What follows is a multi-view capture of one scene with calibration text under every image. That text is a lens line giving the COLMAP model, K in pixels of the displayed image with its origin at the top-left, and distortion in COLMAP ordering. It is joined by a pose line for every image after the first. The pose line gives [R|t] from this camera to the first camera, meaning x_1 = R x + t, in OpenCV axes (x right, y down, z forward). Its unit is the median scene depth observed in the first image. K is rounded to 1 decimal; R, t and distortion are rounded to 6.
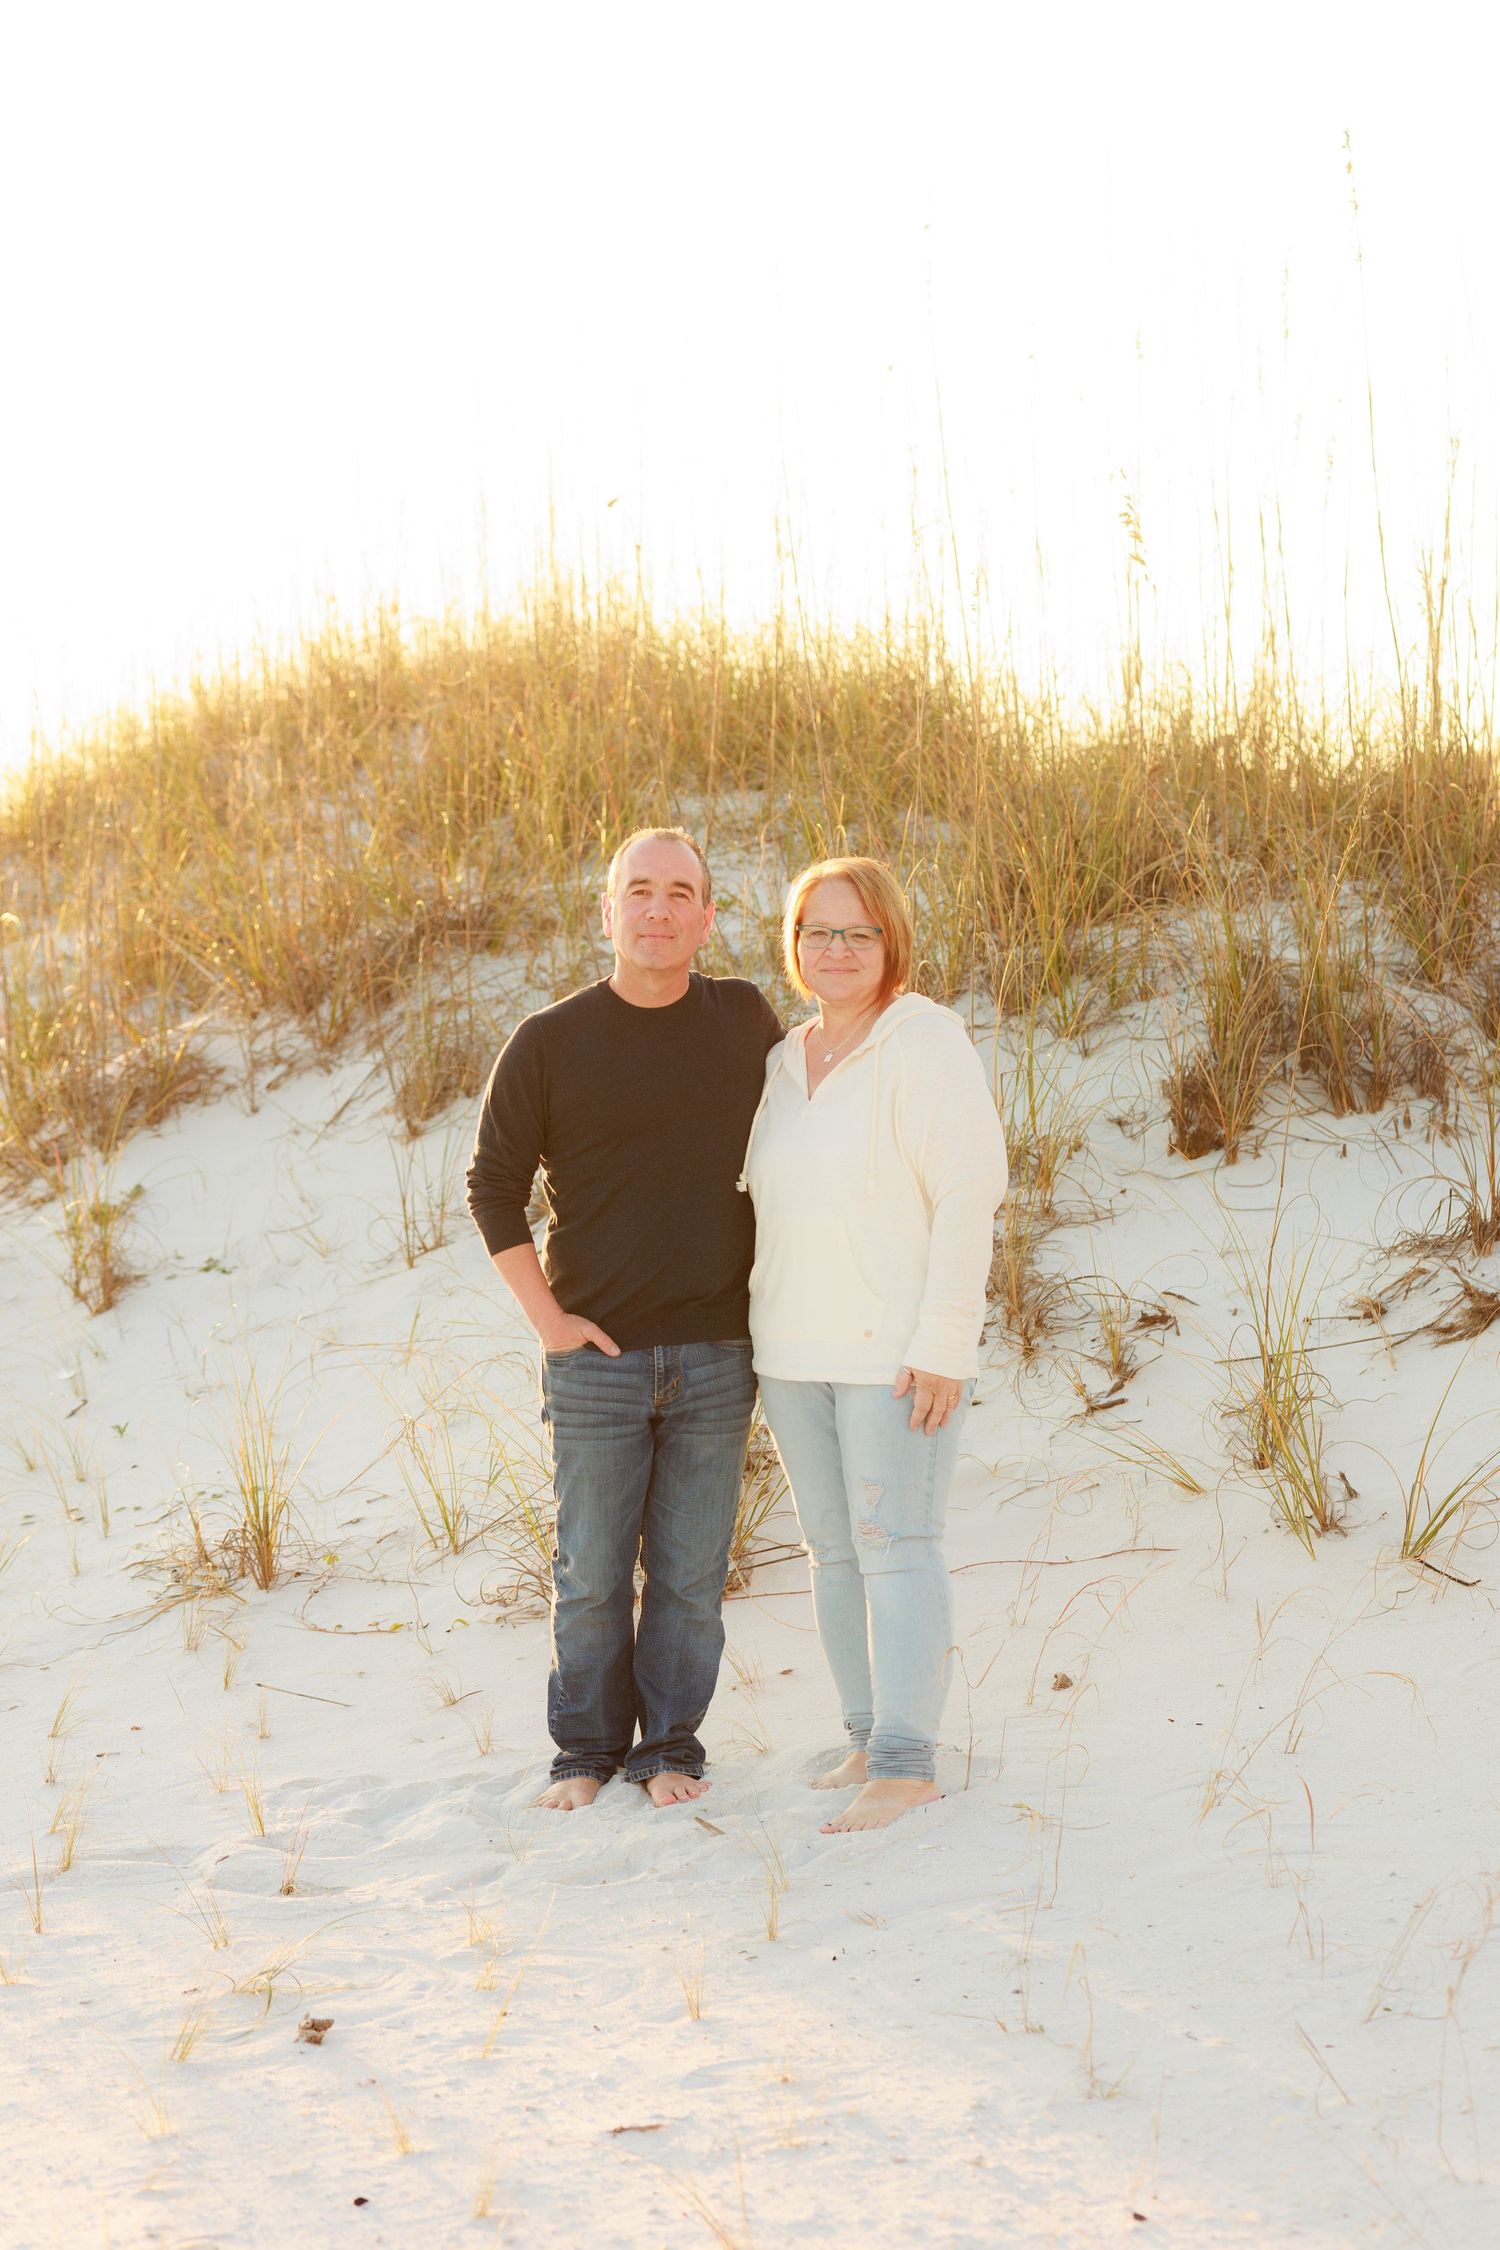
lens RADIAL K [[5554.6, 0, 749.6], [0, 5554.6, 1124.0], [0, 0, 1]] dist [0.002009, 0.000000]
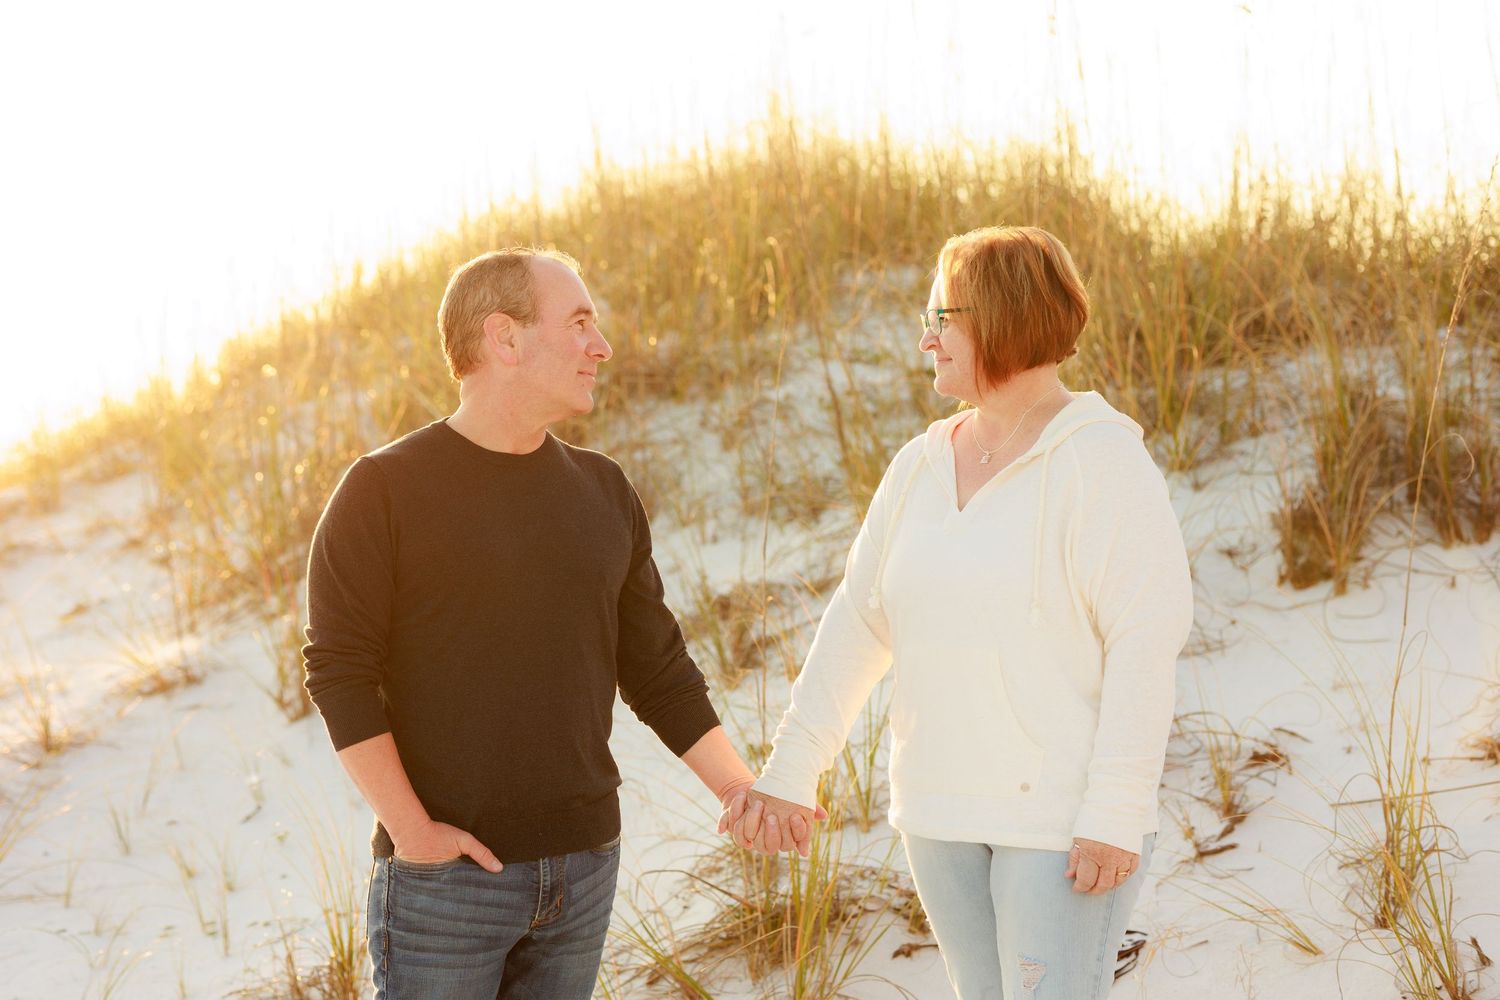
lens RADIAL K [[3703.0, 0, 747.2], [0, 3703.0, 489.0], [0, 0, 1]] dist [0.002009, 0.000000]
pose [[0.998054, 0.003329, -0.062265, 0.020620], [-0.004329, 0.999864, -0.015930, -0.000842], [0.062203, 0.016169, 0.997933, 0.317586]]
